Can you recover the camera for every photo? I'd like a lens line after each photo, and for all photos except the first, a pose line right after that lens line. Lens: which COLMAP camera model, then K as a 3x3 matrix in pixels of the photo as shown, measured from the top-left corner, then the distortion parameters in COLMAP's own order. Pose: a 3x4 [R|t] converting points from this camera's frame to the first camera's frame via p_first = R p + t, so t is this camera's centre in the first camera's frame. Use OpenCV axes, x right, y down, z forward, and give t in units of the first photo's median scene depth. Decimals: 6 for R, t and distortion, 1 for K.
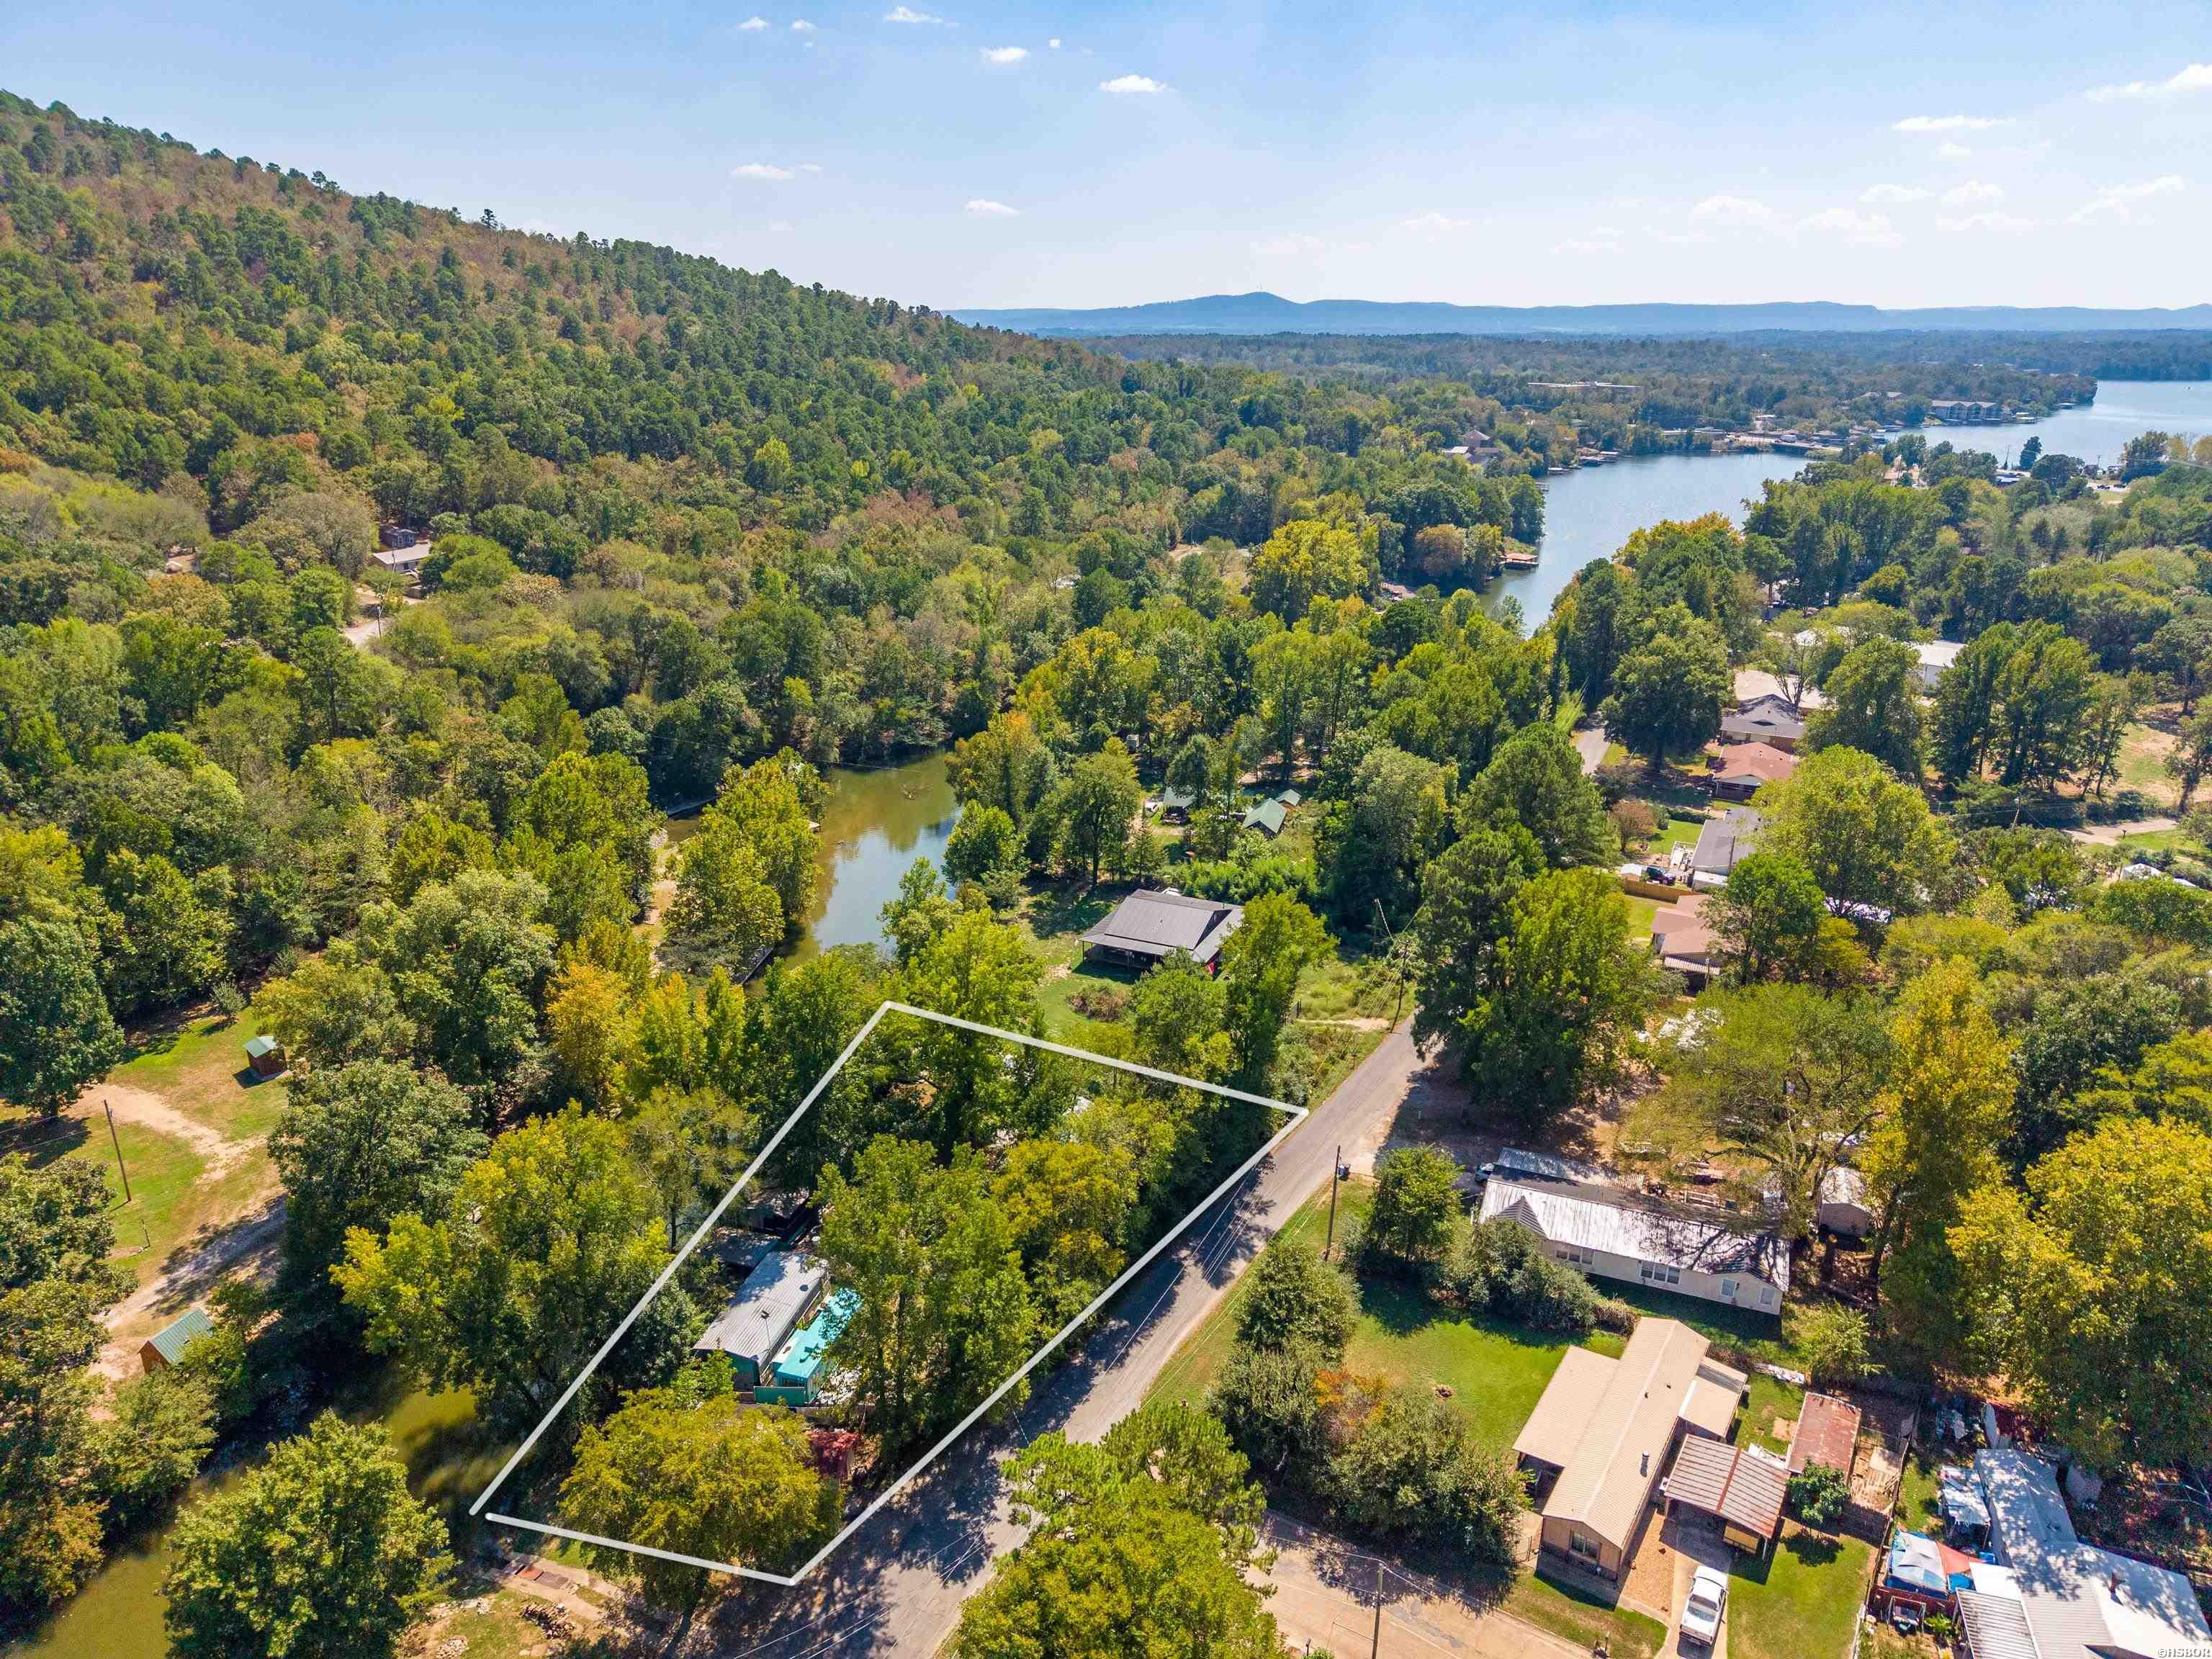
lens RADIAL K [[1567.2, 0, 1109.0], [0, 1567.2, 837.8], [0, 0, 1]] dist [0.014050, -0.013305]
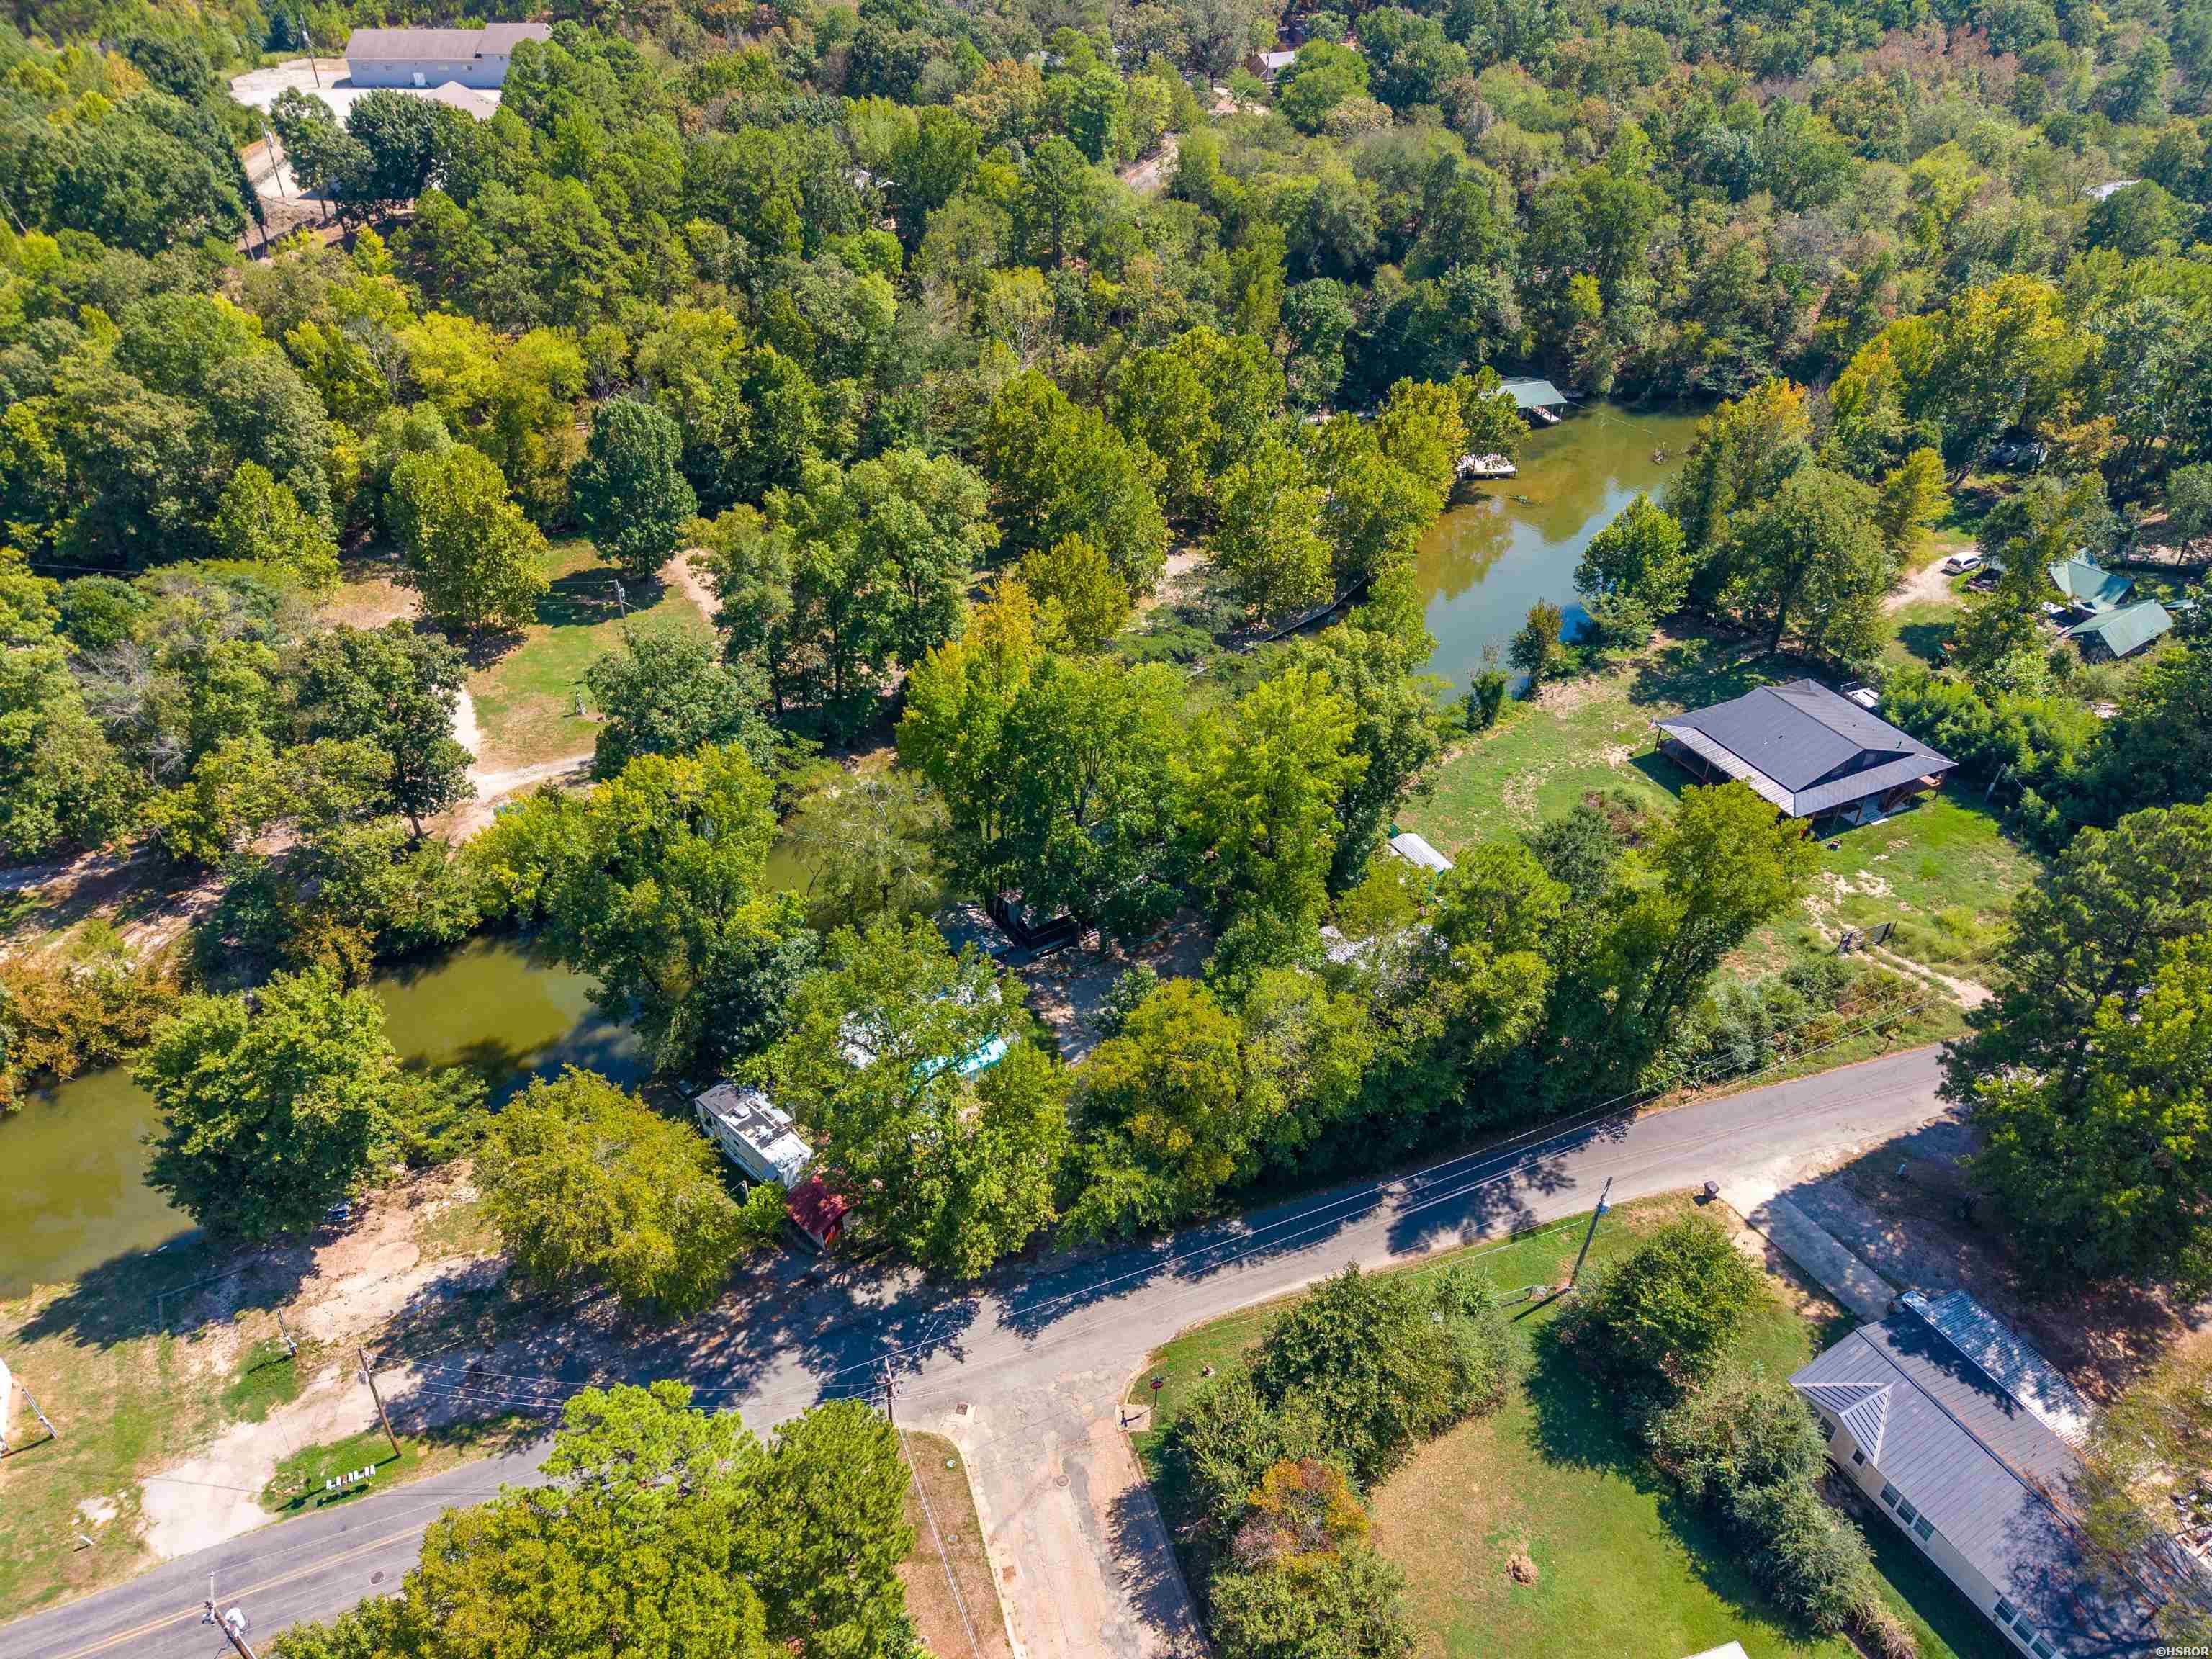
lens RADIAL K [[1567.2, 0, 1103.8], [0, 1567.2, 815.9], [0, 0, 1]] dist [0.014050, -0.013305]
pose [[0.746024, 0.371219, -0.552851, 0.211666], [-0.205562, 0.918039, 0.339041, -0.092109], [0.633397, -0.139288, 0.761188, 0.257327]]
